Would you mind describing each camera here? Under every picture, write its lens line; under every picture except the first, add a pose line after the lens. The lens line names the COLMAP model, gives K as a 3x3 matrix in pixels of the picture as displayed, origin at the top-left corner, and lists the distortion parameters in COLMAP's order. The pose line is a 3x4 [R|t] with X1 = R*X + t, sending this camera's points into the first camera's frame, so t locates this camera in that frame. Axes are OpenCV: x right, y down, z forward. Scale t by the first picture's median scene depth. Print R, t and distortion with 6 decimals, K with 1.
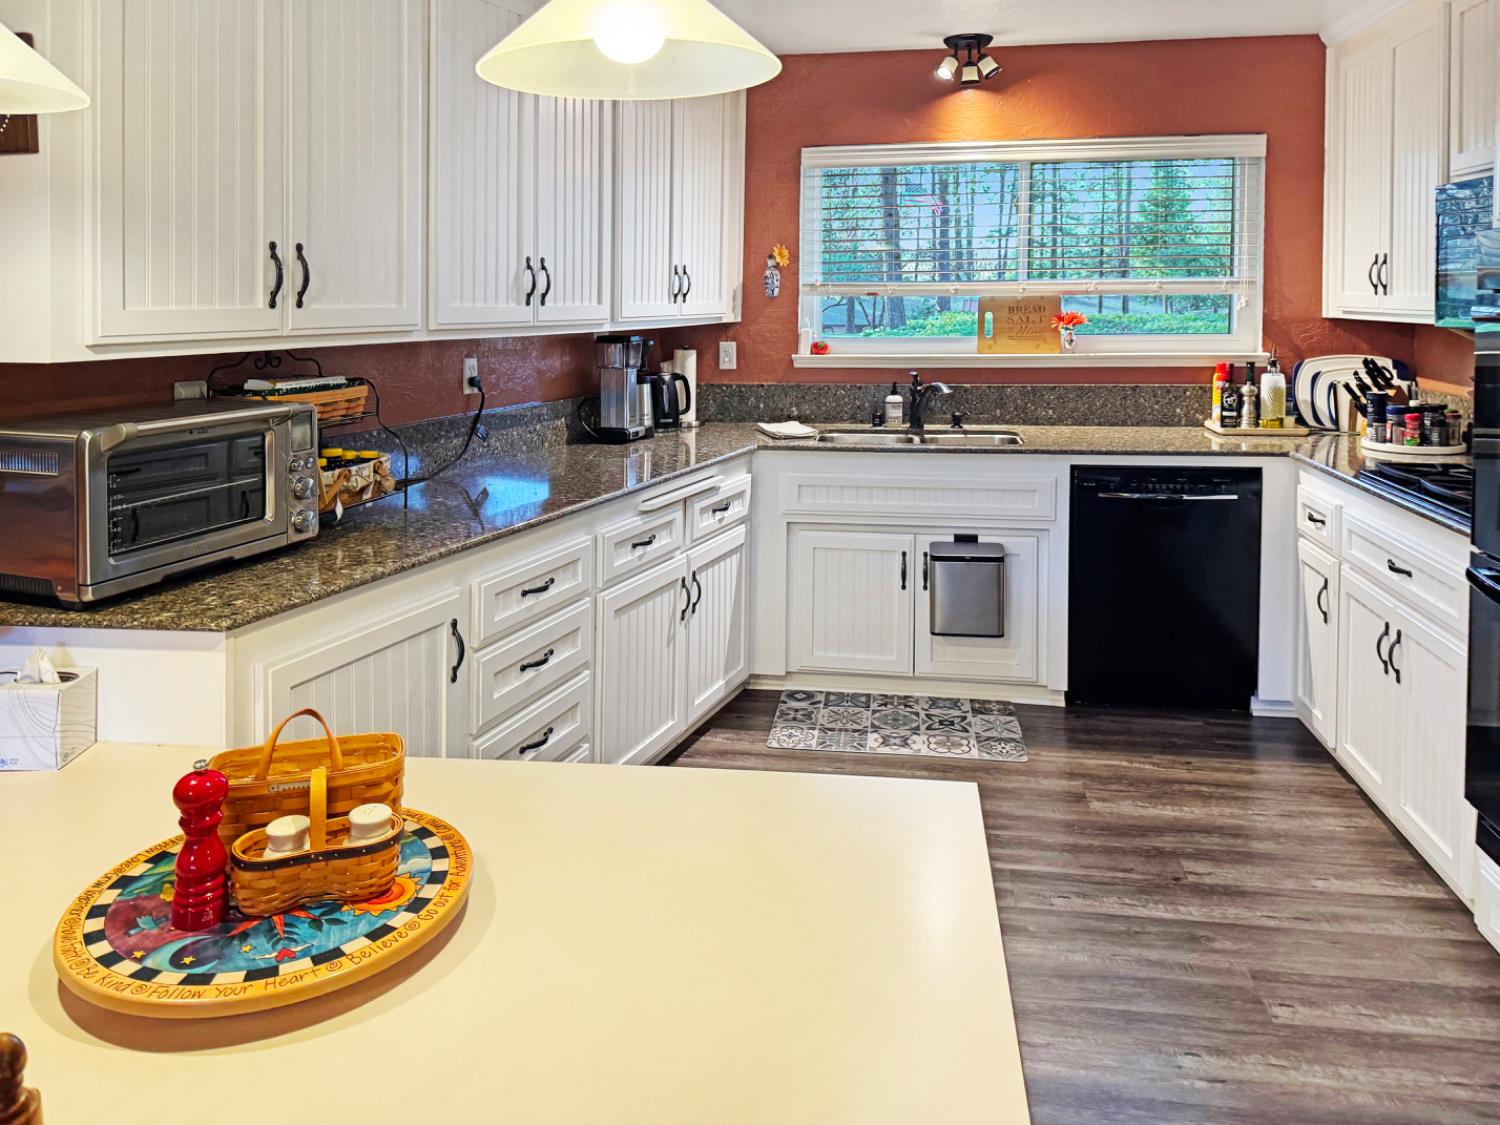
lens RADIAL K [[1150.4, 0, 749.6], [0, 1150.4, 371.7], [0, 0, 1]] dist [0.054765, -0.059044]
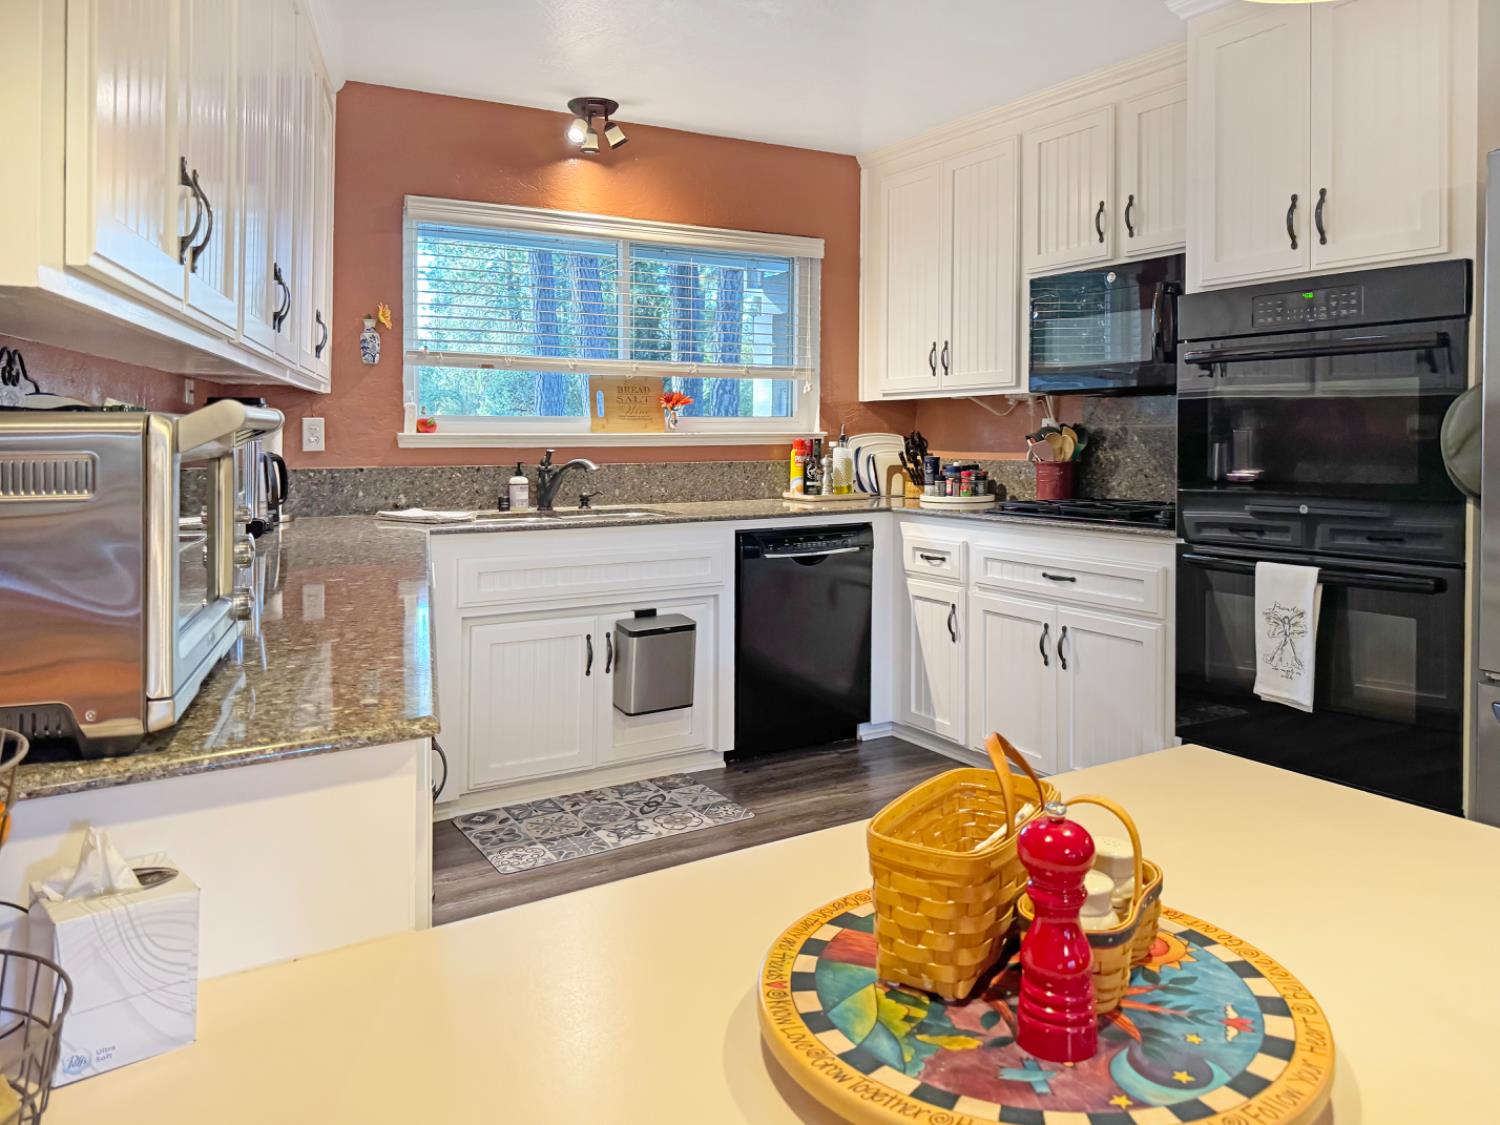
lens RADIAL K [[1121.9, 0, 751.6], [0, 1121.9, 498.8], [0, 0, 1]] dist [0.154542, -0.197746]
pose [[0.748805, -0.028818, 0.662163, -0.370413], [0.043806, 0.999022, -0.006060, 0.057551], [-0.661341, 0.033544, 0.749335, 0.223334]]
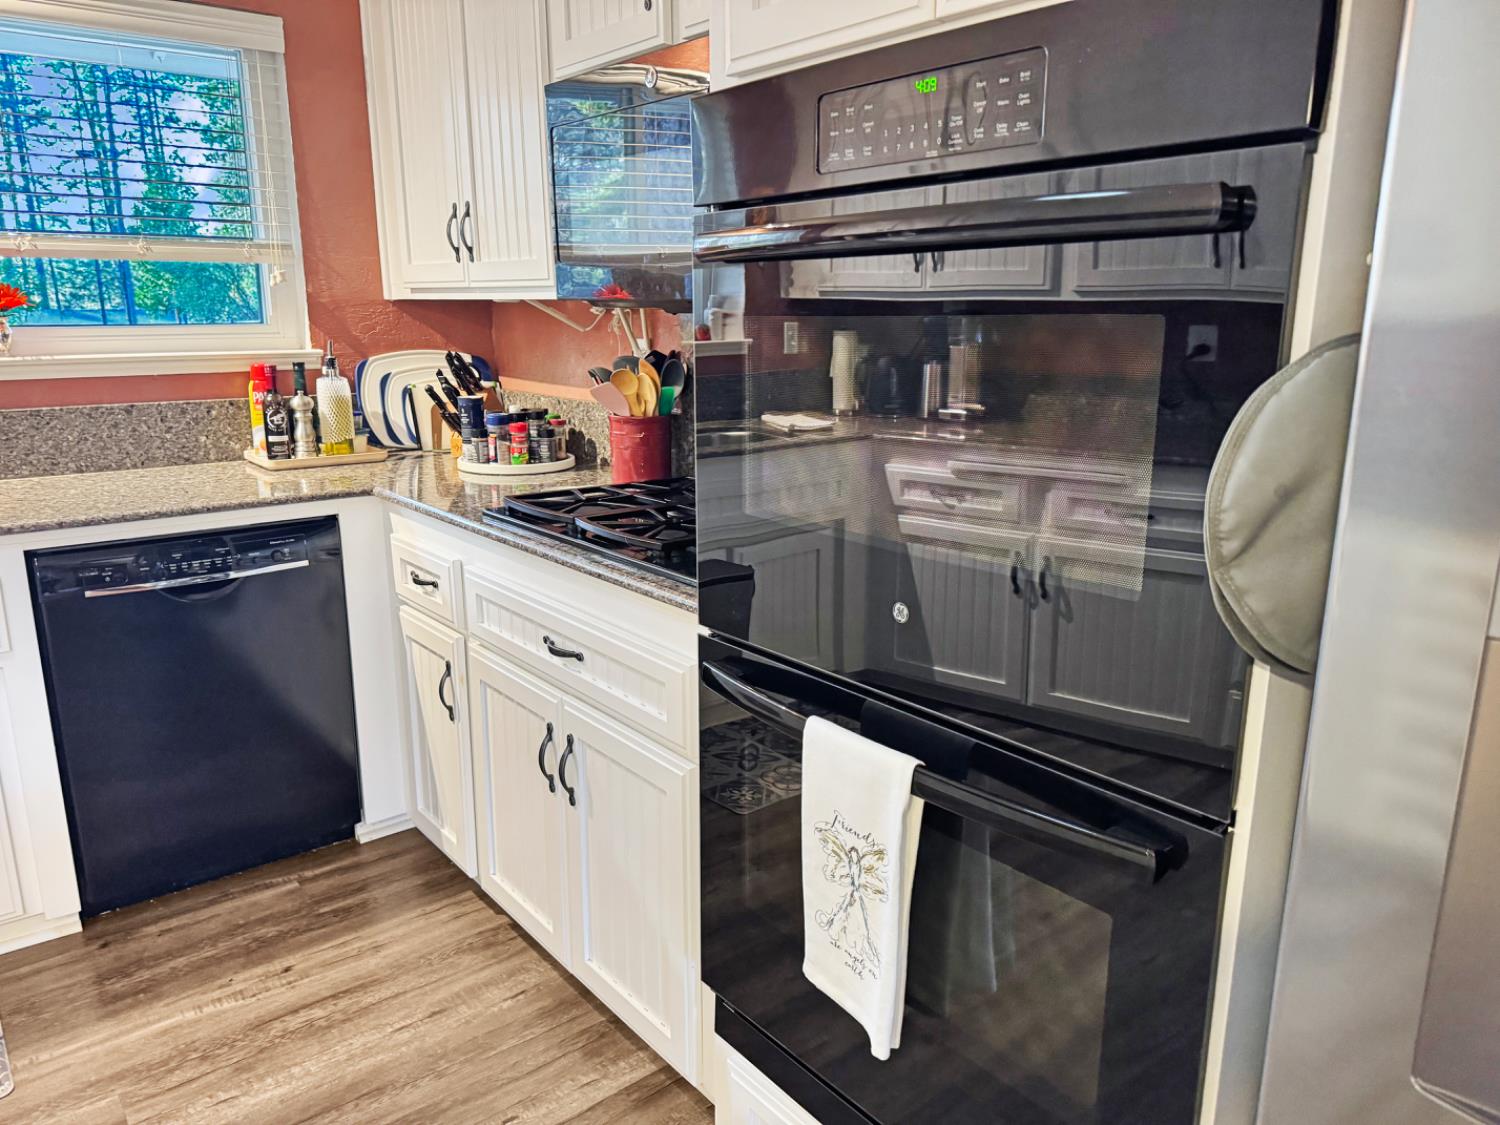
lens RADIAL K [[1039.7, 0, 724.5], [0, 1039.7, 565.4], [0, 0, 1]] dist [0.076312, -0.133341]
pose [[0.686487, -0.163642, 0.708489, 0.142499], [0.043442, 0.981837, 0.184686, 0.006441], [-0.725843, -0.096006, 0.681127, 0.379991]]
